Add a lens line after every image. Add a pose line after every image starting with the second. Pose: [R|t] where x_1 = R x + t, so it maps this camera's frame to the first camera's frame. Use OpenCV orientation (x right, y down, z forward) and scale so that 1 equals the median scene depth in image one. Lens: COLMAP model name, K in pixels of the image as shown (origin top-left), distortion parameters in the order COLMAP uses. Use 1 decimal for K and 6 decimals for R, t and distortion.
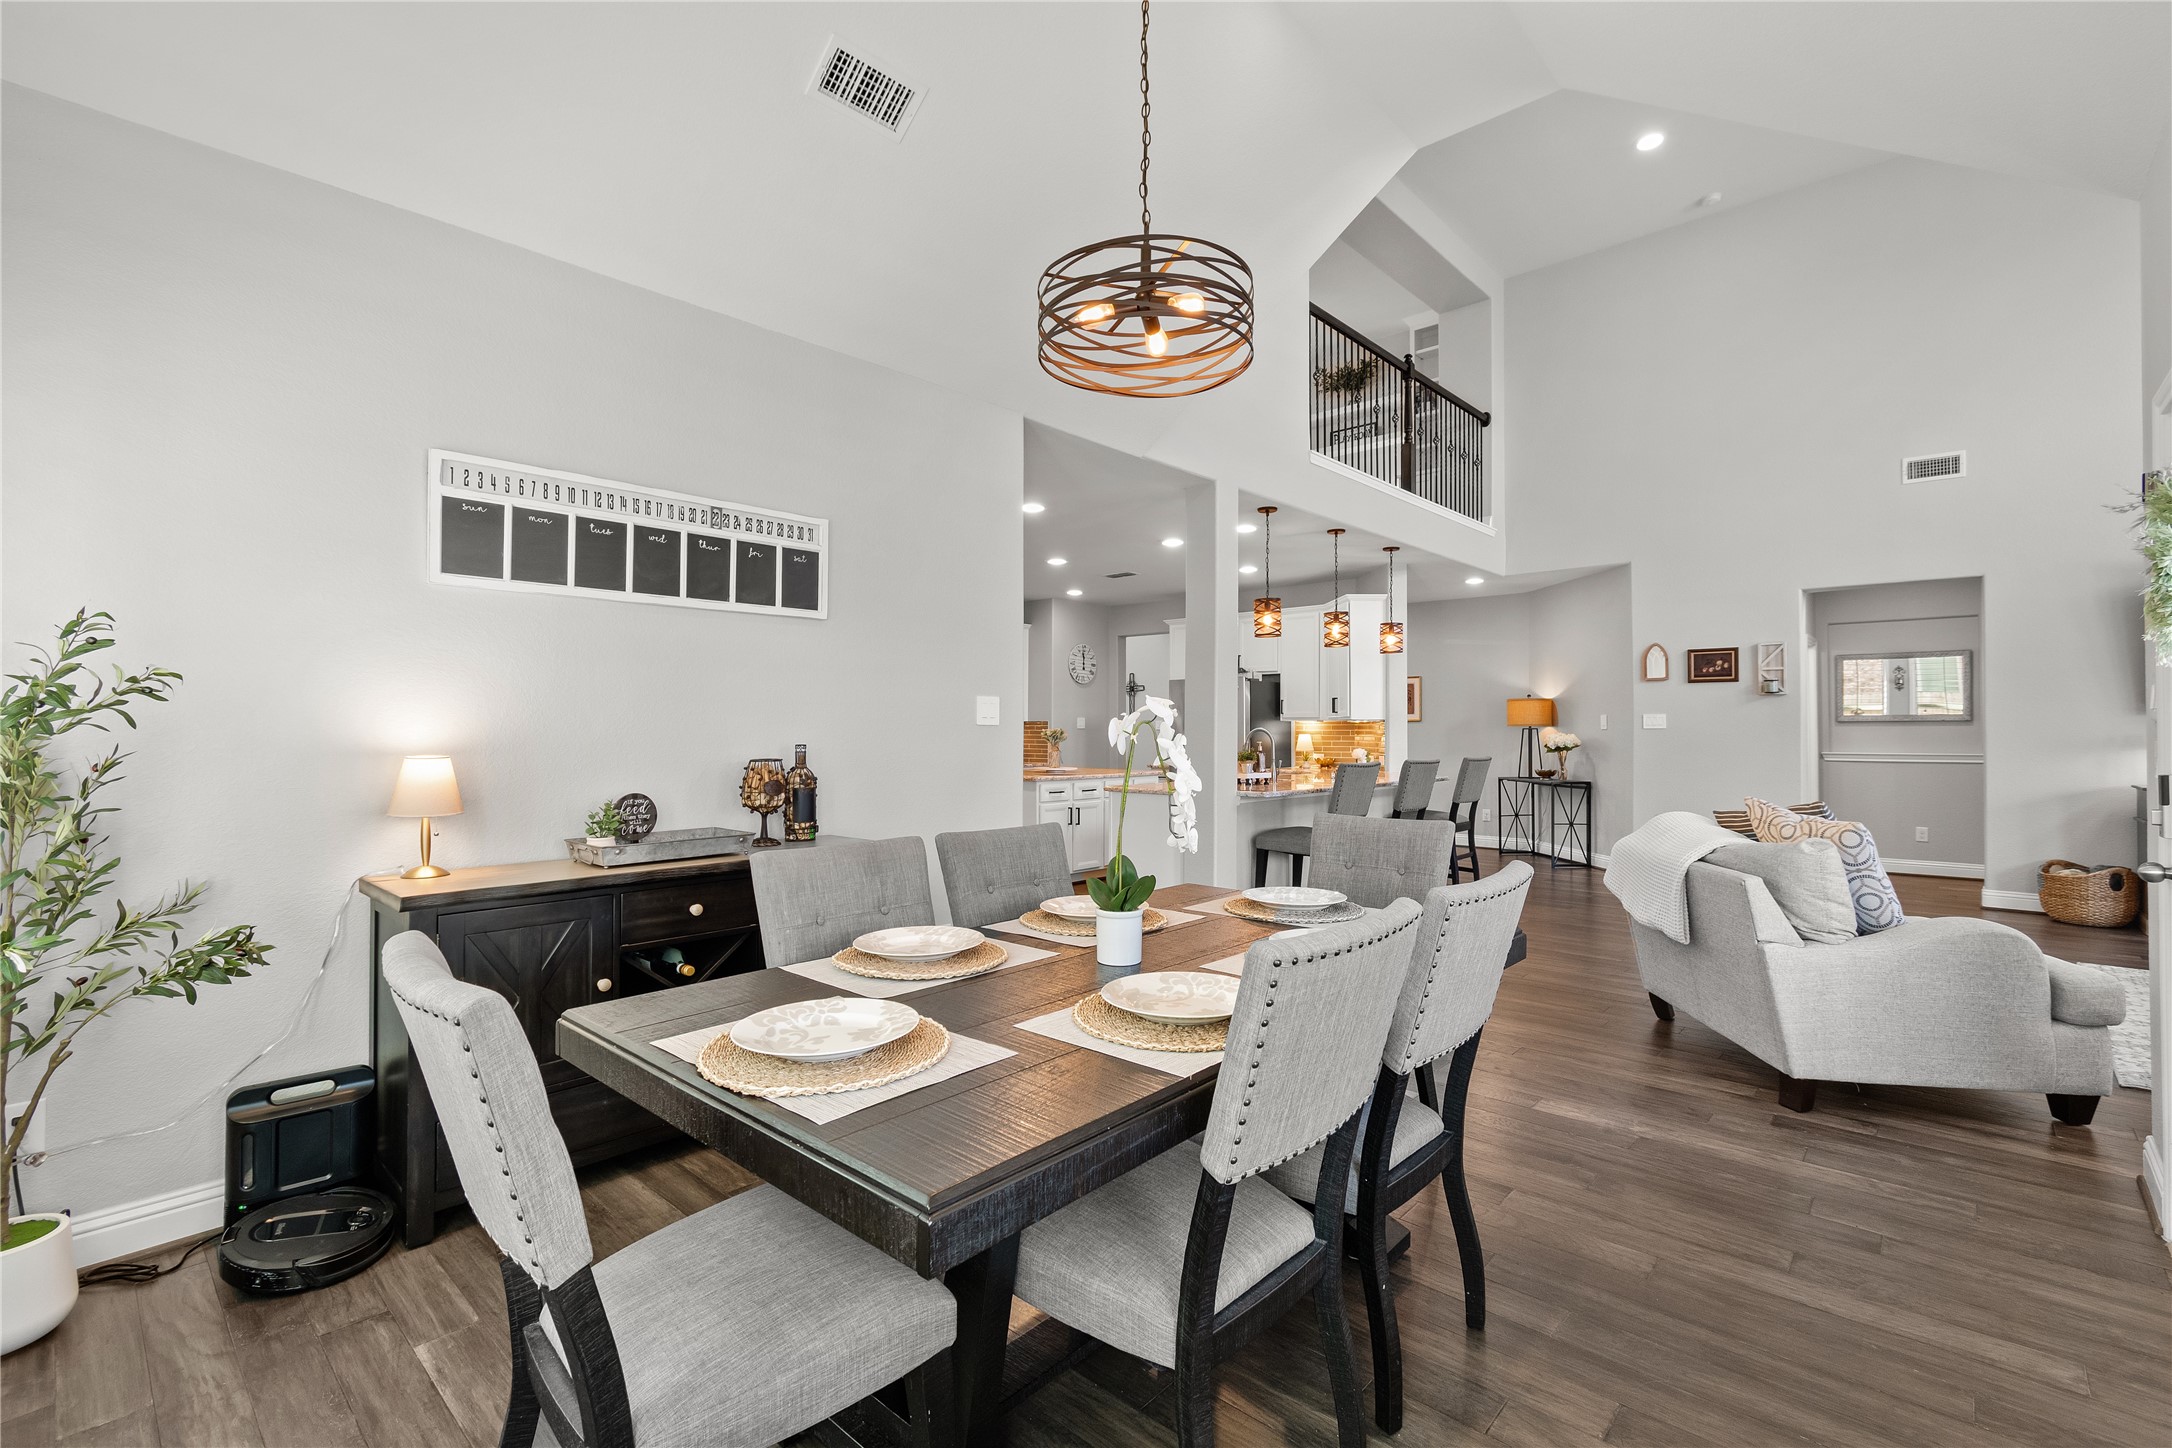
lens RADIAL K [[958.1, 0, 1082.0], [0, 958.1, 712.6], [0, 0, 1]] dist [0.001279, 0.000072]
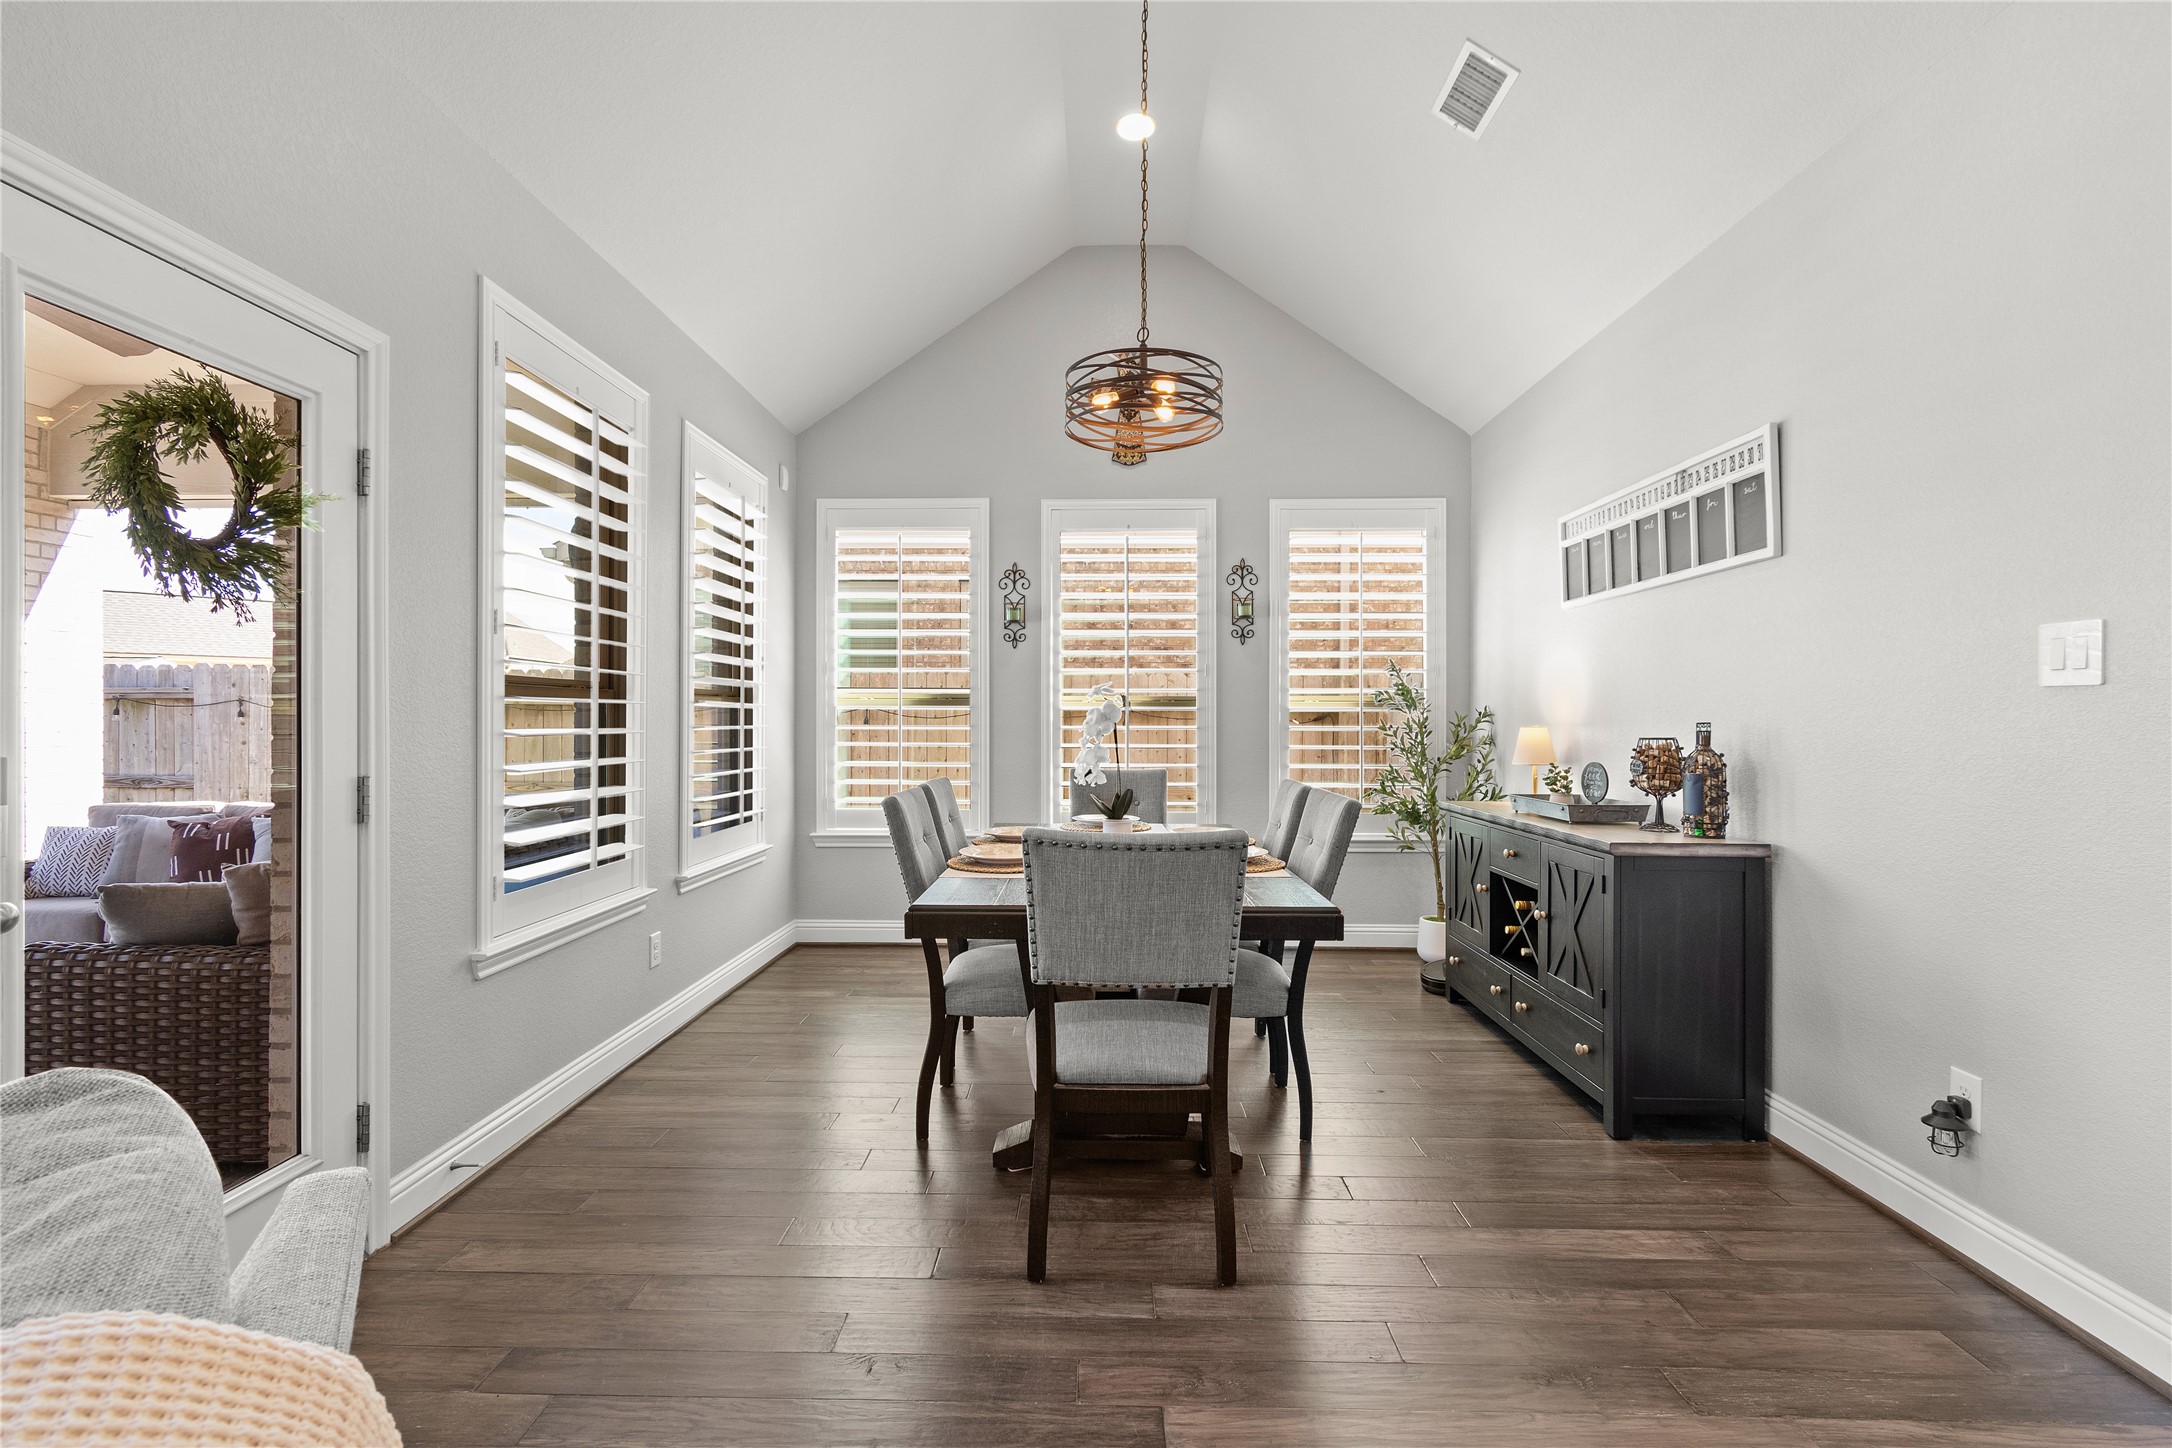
lens RADIAL K [[958.1, 0, 1082.0], [0, 958.1, 712.6], [0, 0, 1]] dist [0.001279, 0.000072]
pose [[-0.749953, -0.007663, -0.661447, 0.301997], [0.009516, 0.999704, -0.022371, 0.017491], [0.661423, -0.023071, -0.749658, 0.574844]]
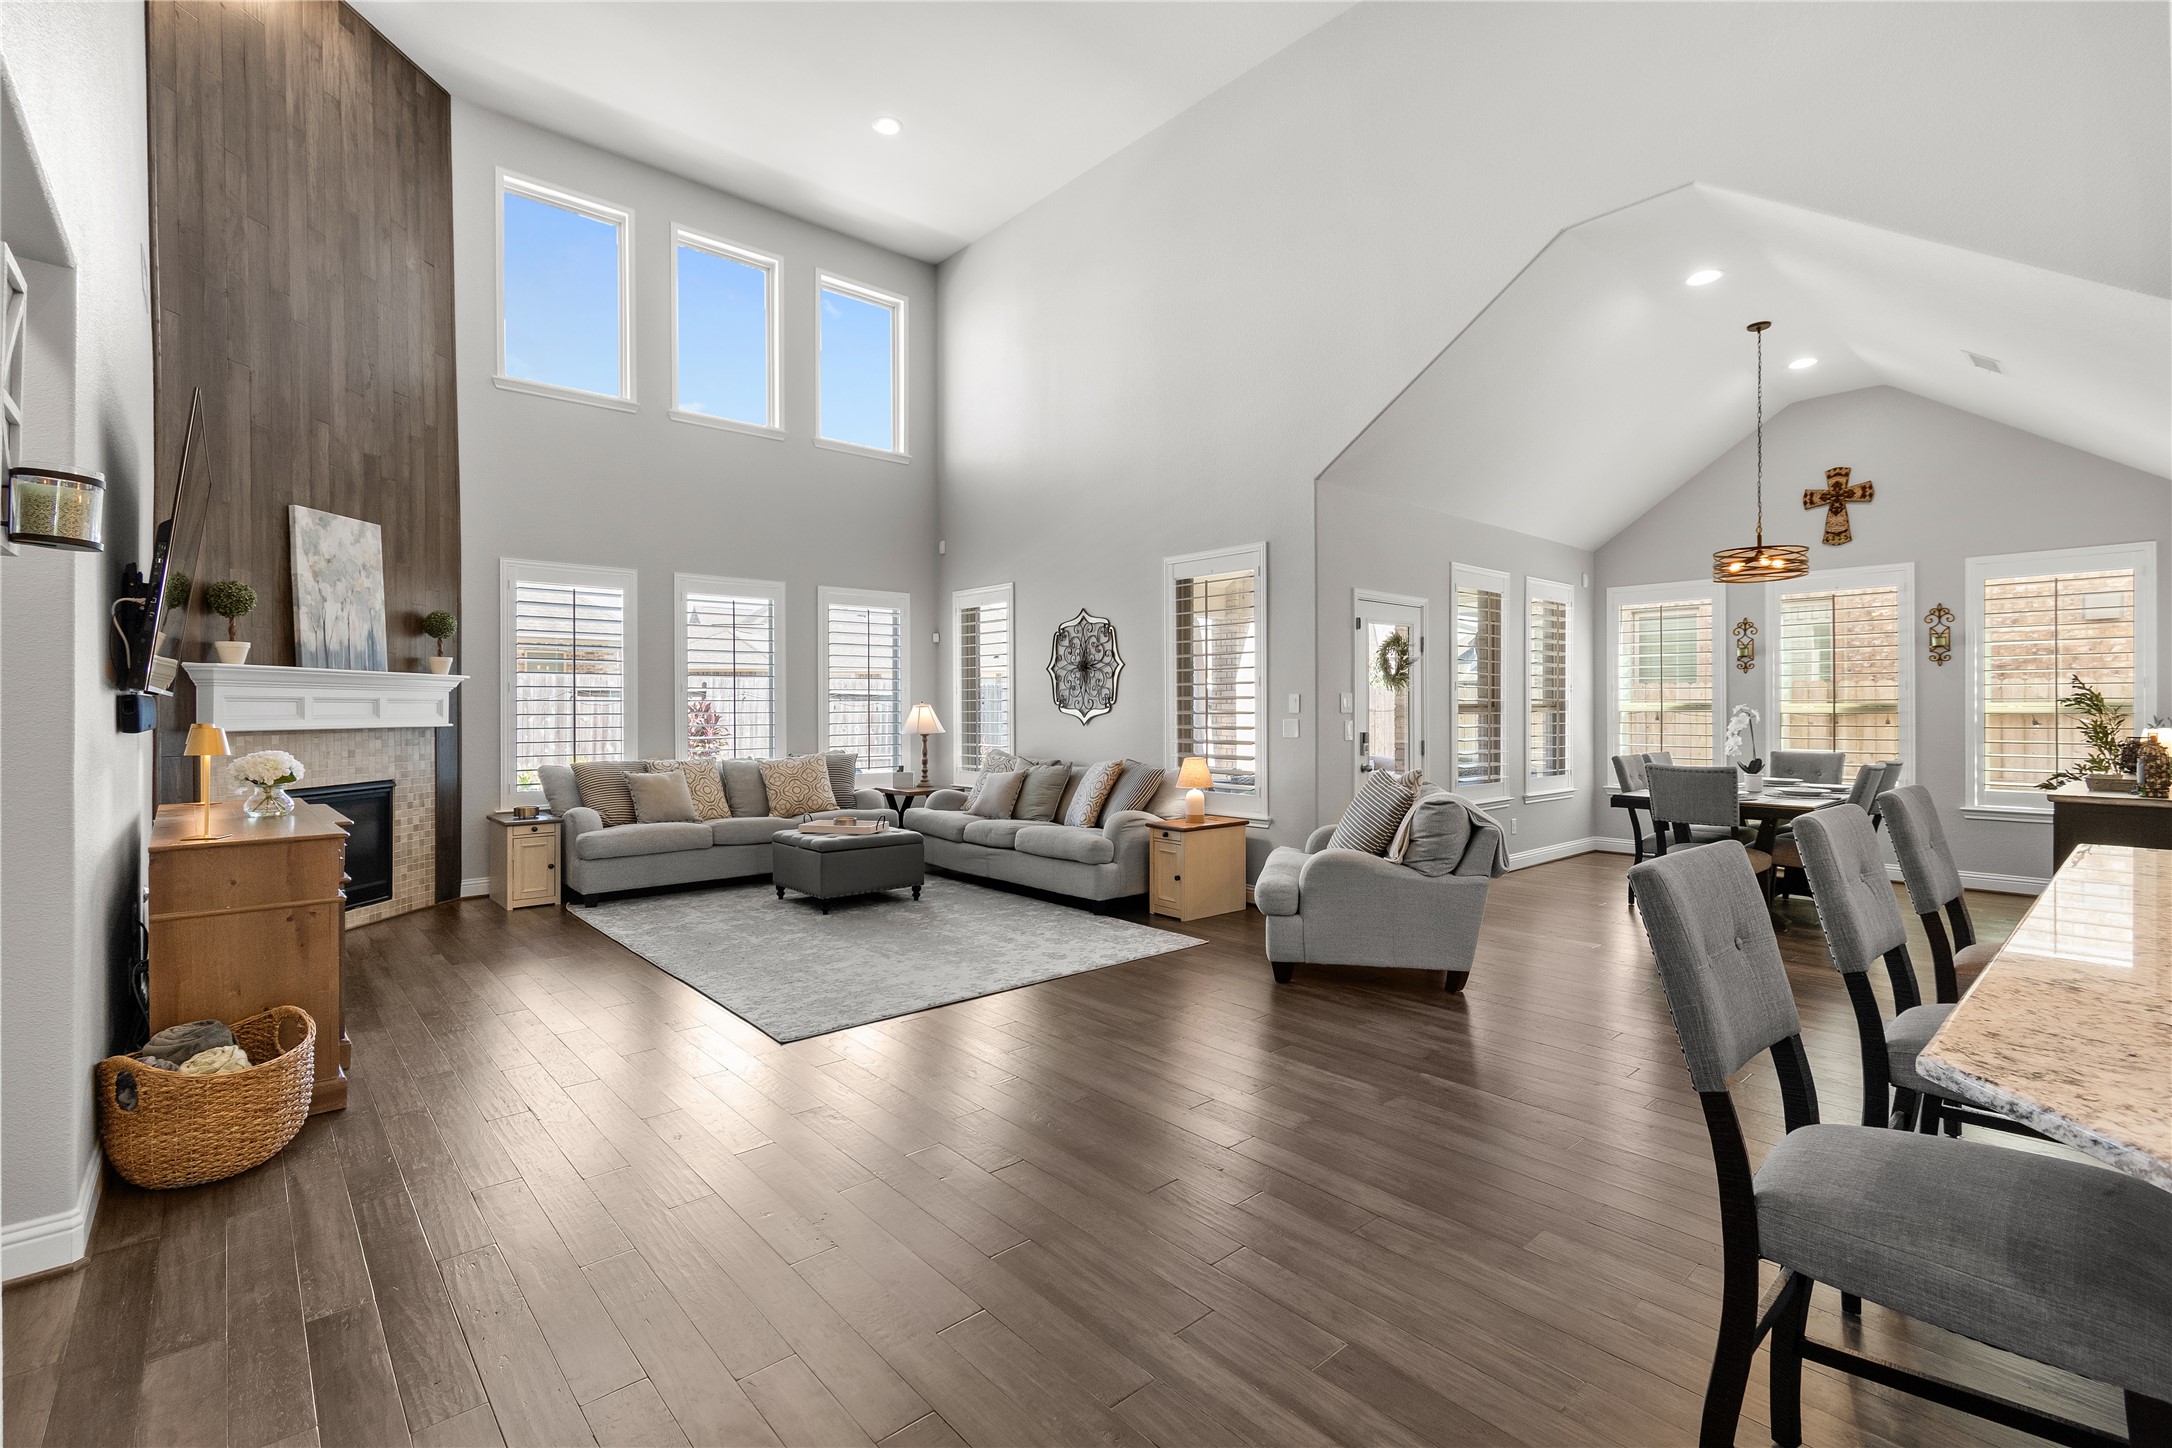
lens RADIAL K [[979.0, 0, 1085.8], [0, 979.0, 715.0], [0, 0, 1]] dist [-0.000411, -0.000307]
pose [[-0.994835, -0.000546, 0.101499, 0.491236], [-0.001642, 0.999941, -0.010713, 0.014257], [-0.101488, -0.010824, -0.994778, 1.156183]]
